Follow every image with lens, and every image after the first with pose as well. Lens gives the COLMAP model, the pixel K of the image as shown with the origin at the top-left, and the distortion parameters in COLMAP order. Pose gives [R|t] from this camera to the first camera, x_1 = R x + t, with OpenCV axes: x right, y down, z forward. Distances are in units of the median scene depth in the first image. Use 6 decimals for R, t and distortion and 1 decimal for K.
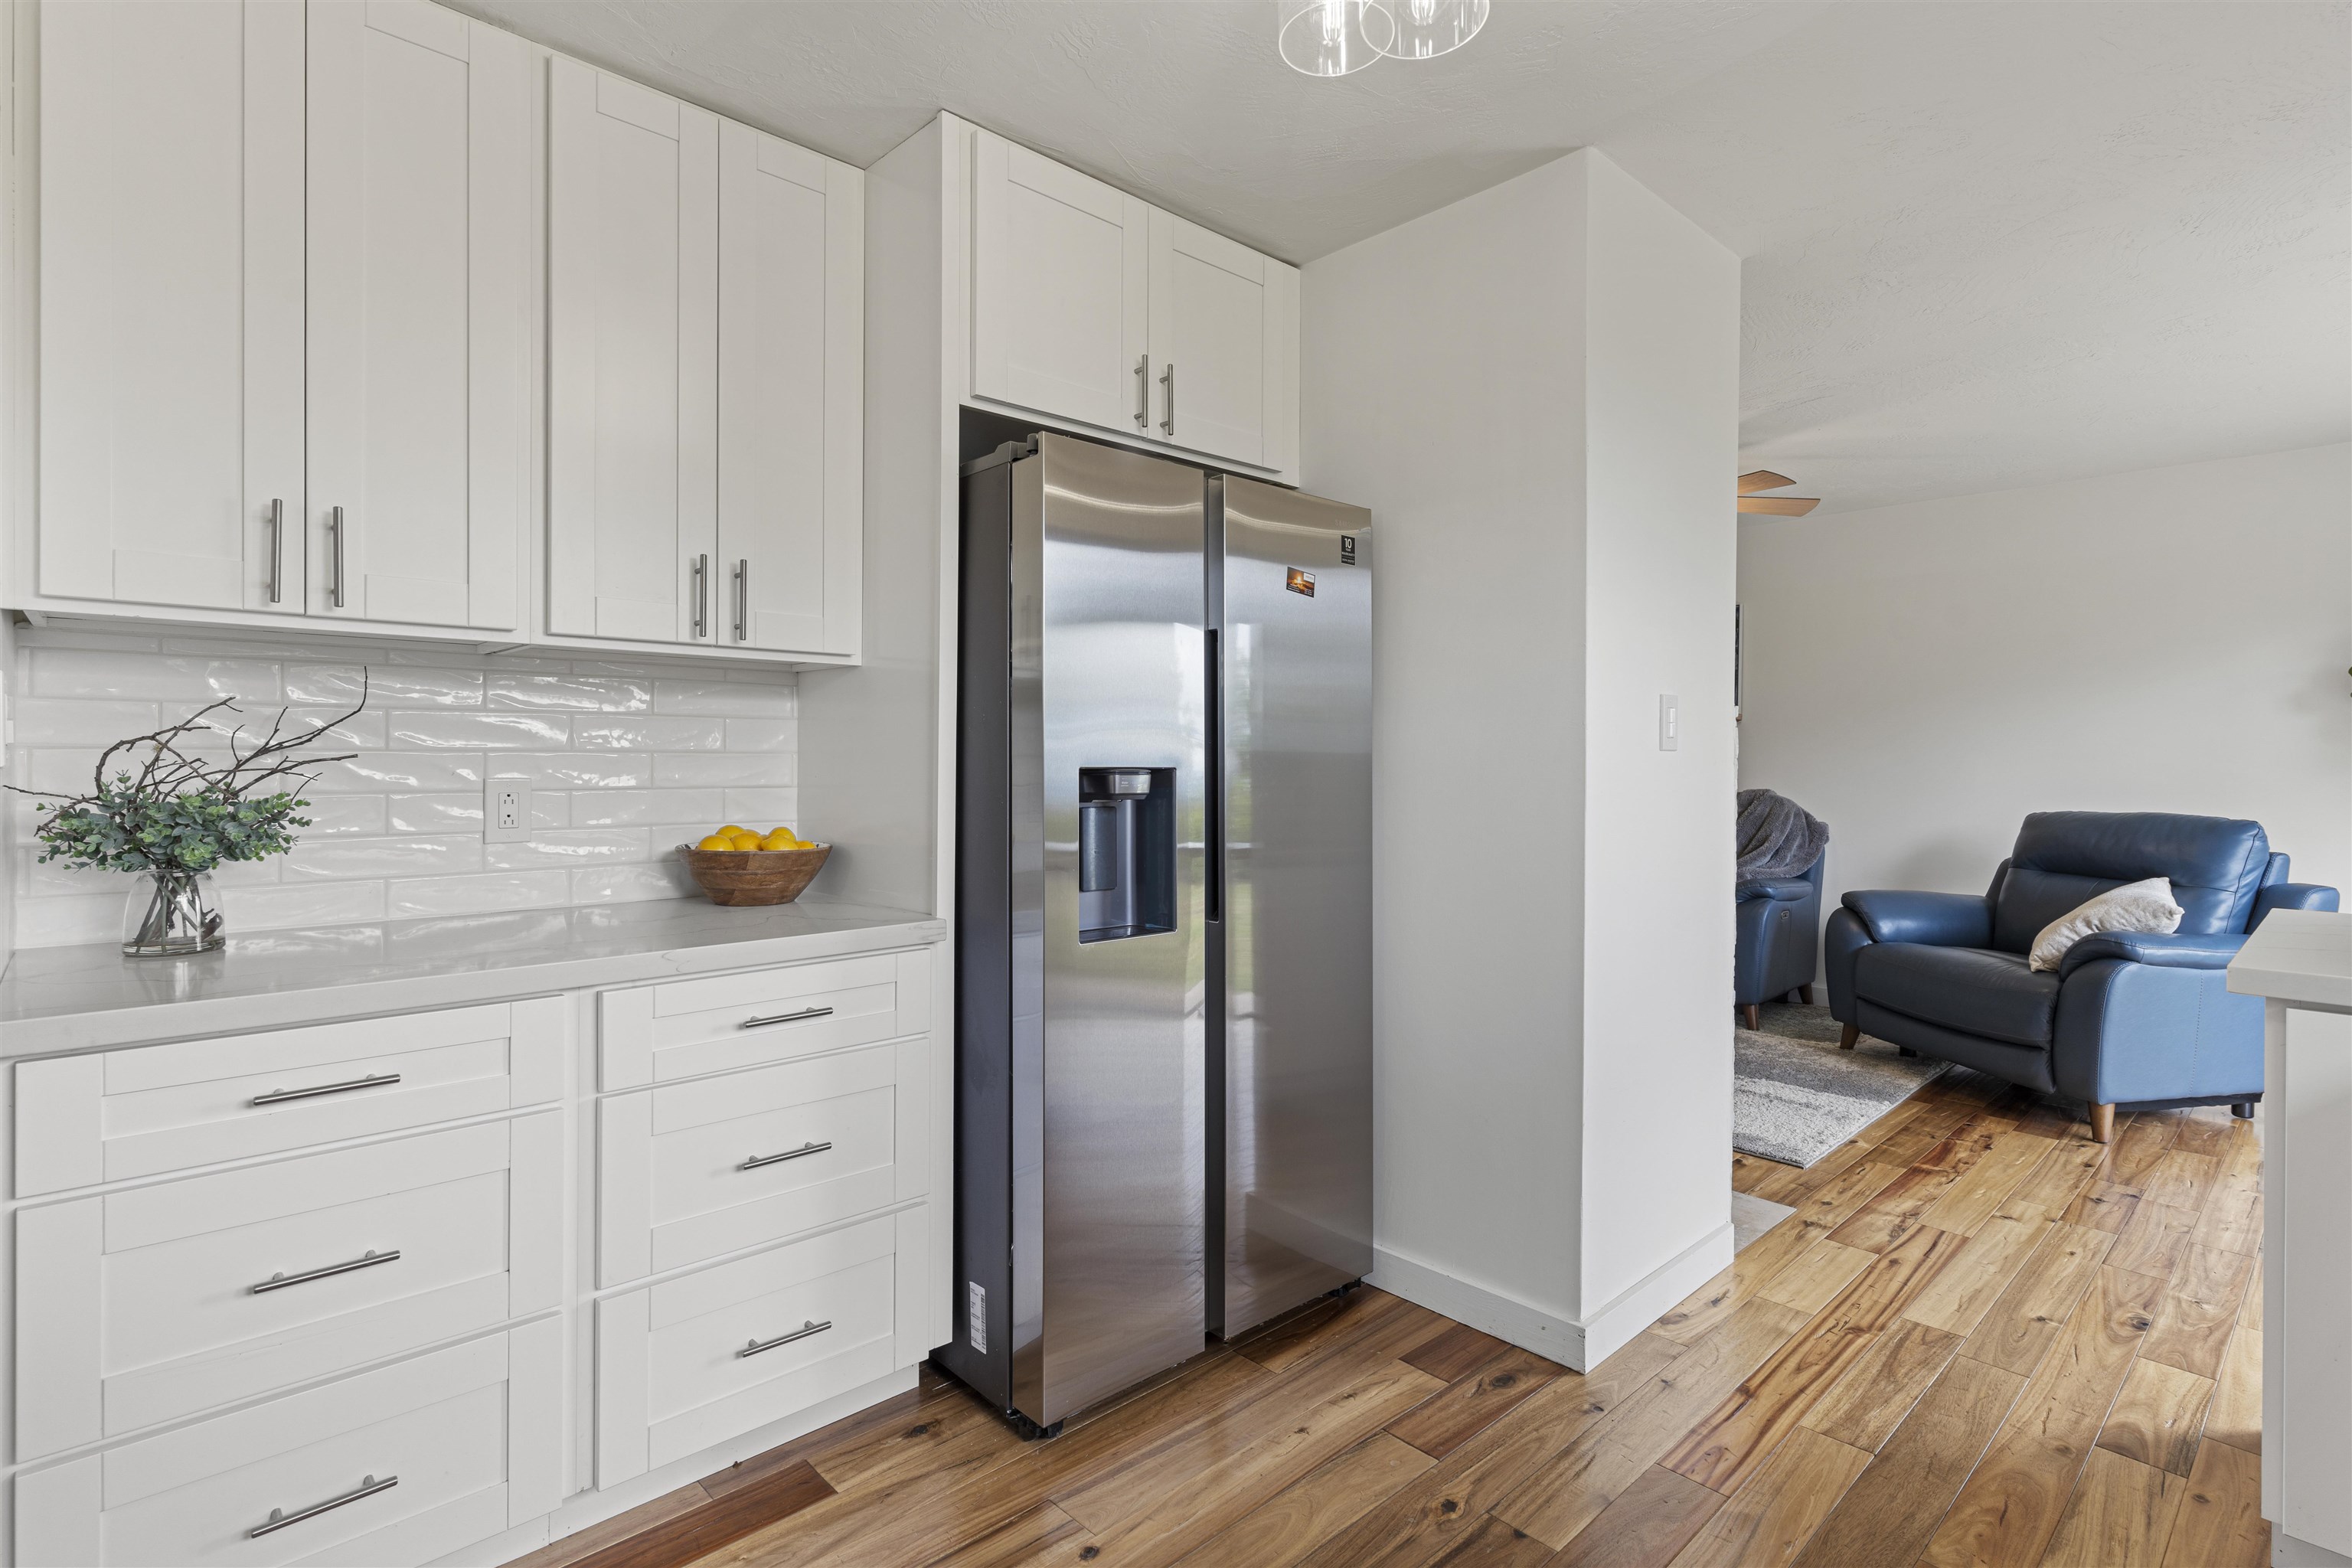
lens RADIAL K [[1125.2, 0, 1183.4], [0, 1125.2, 772.5], [0, 0, 1]] dist [-0.001883, -0.000262]
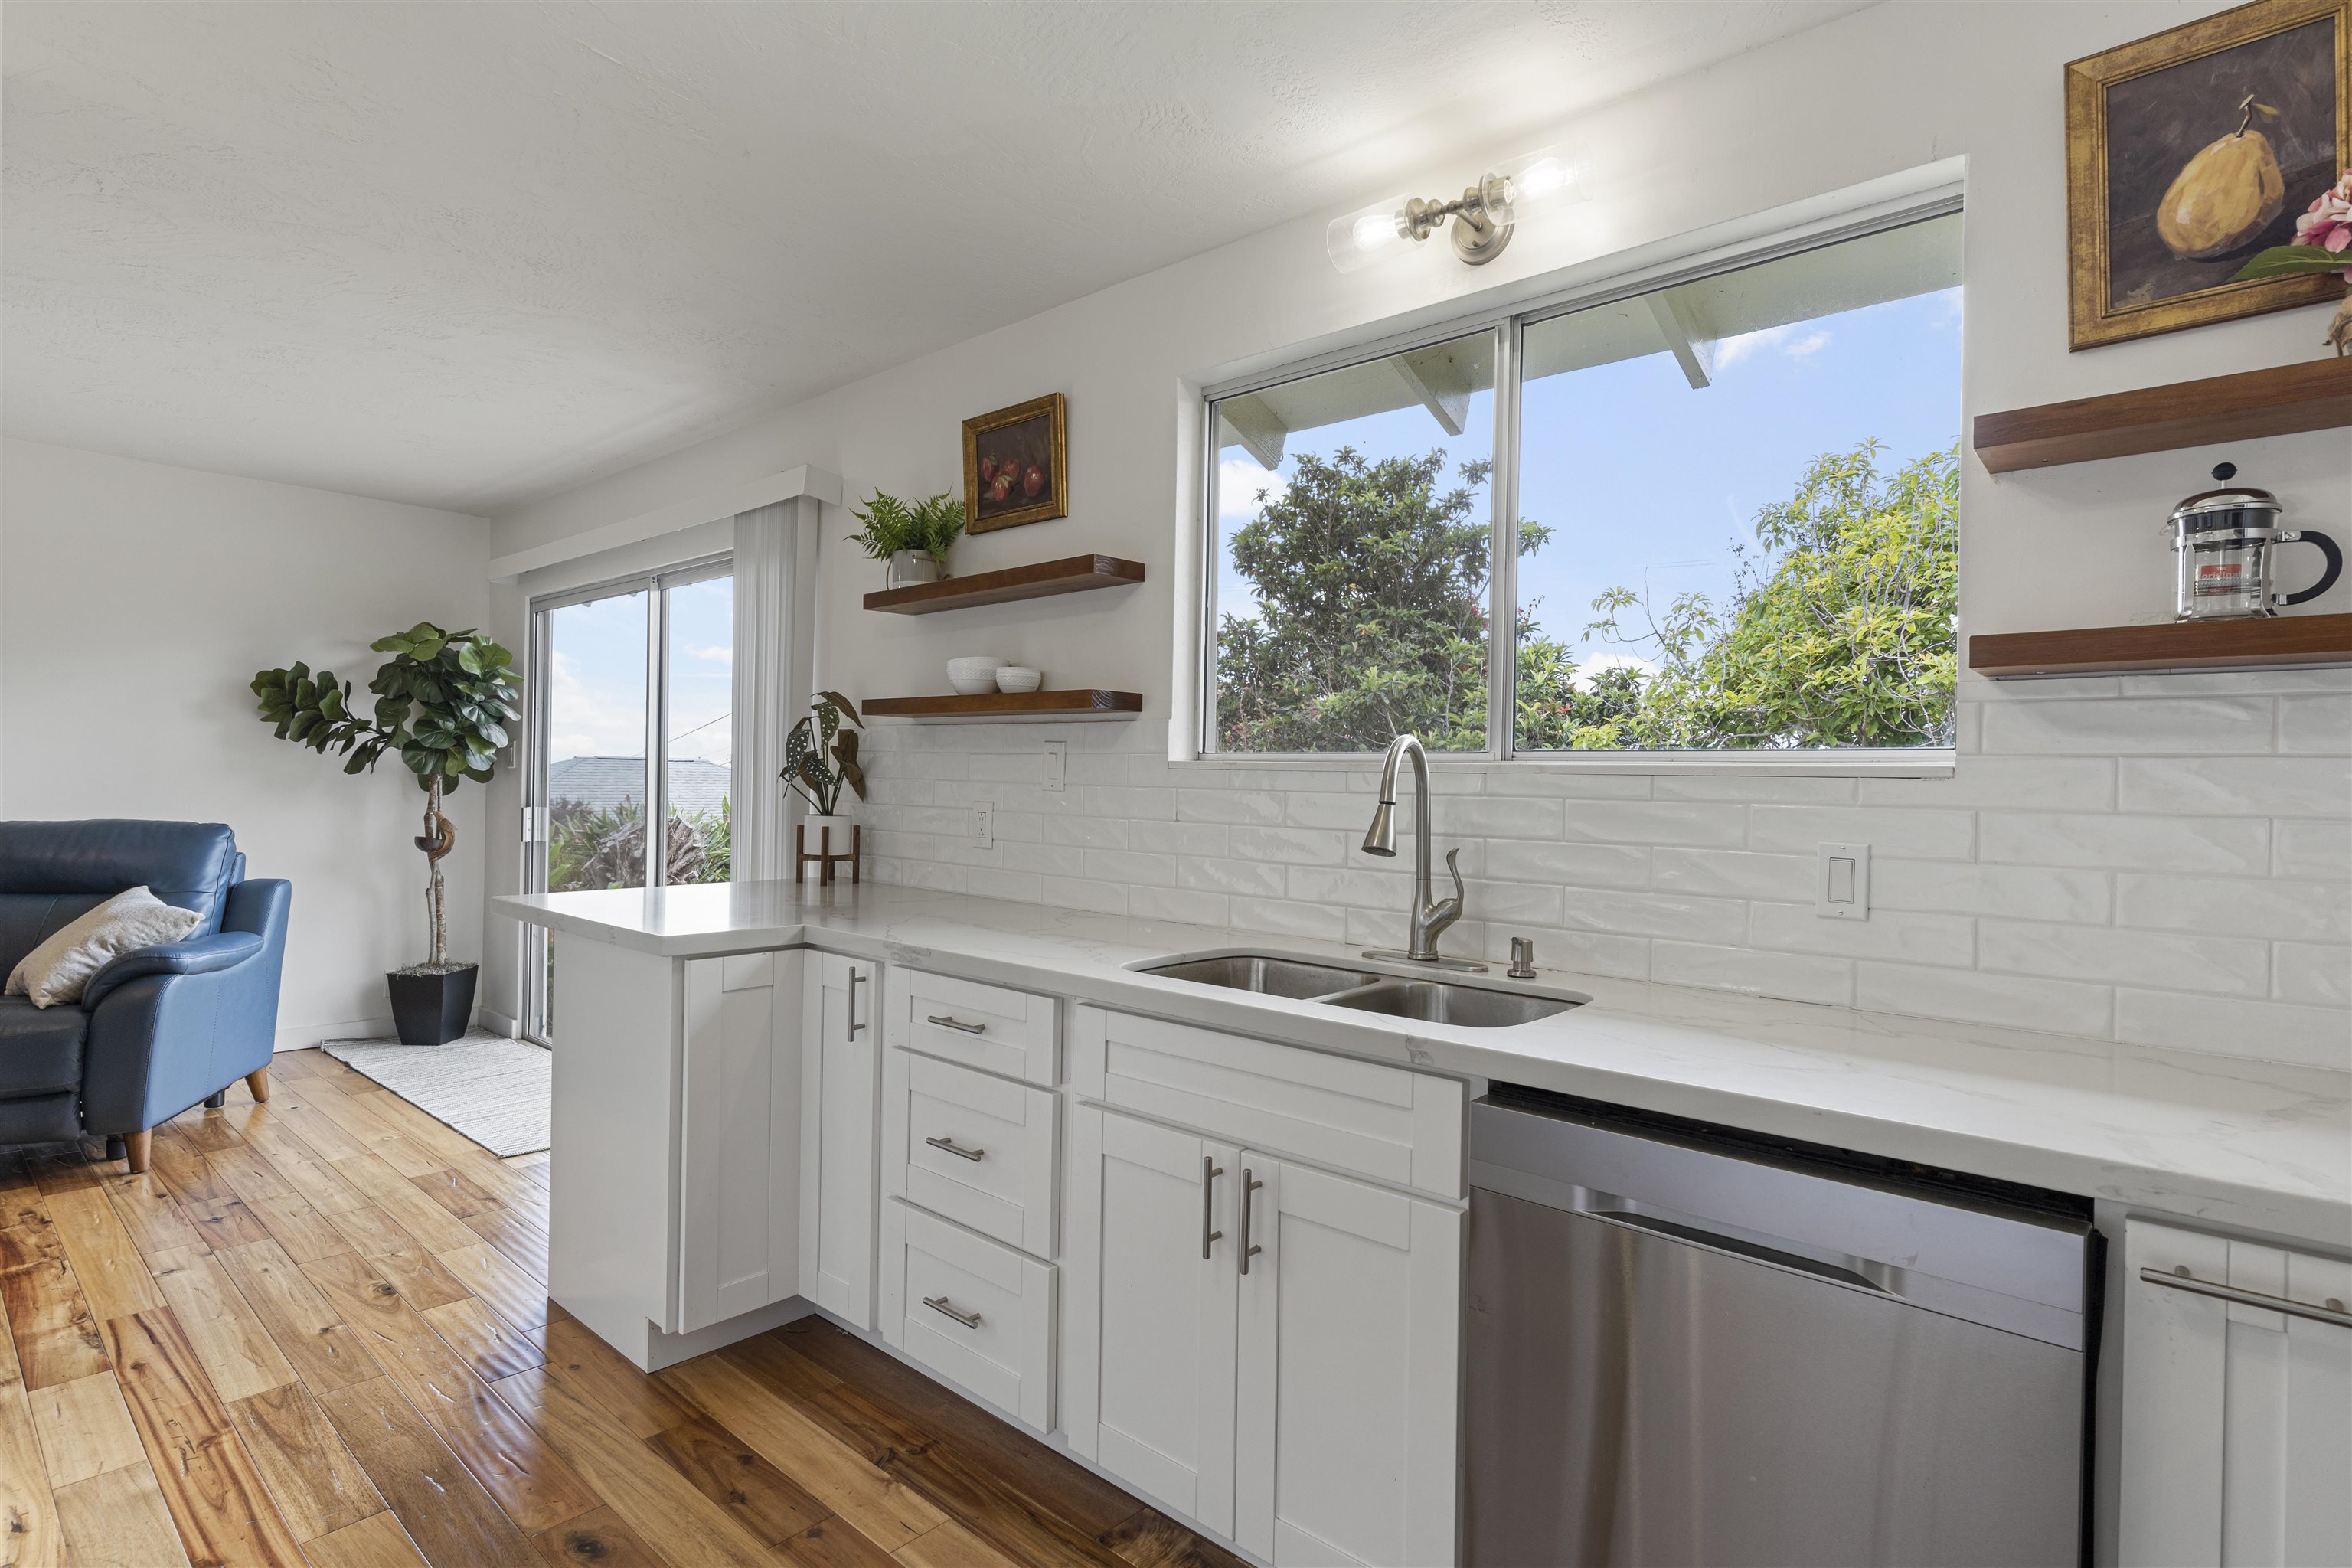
lens RADIAL K [[1145.1, 0, 1176.0], [0, 1145.1, 784.0], [0, 0, 1]] dist [-0.003289, -0.000817]
pose [[-0.082376, -0.012012, 0.996529, -0.270445], [-0.006282, 0.999914, 0.011533, -0.017637], [-0.996581, -0.005310, -0.082445, 0.279118]]
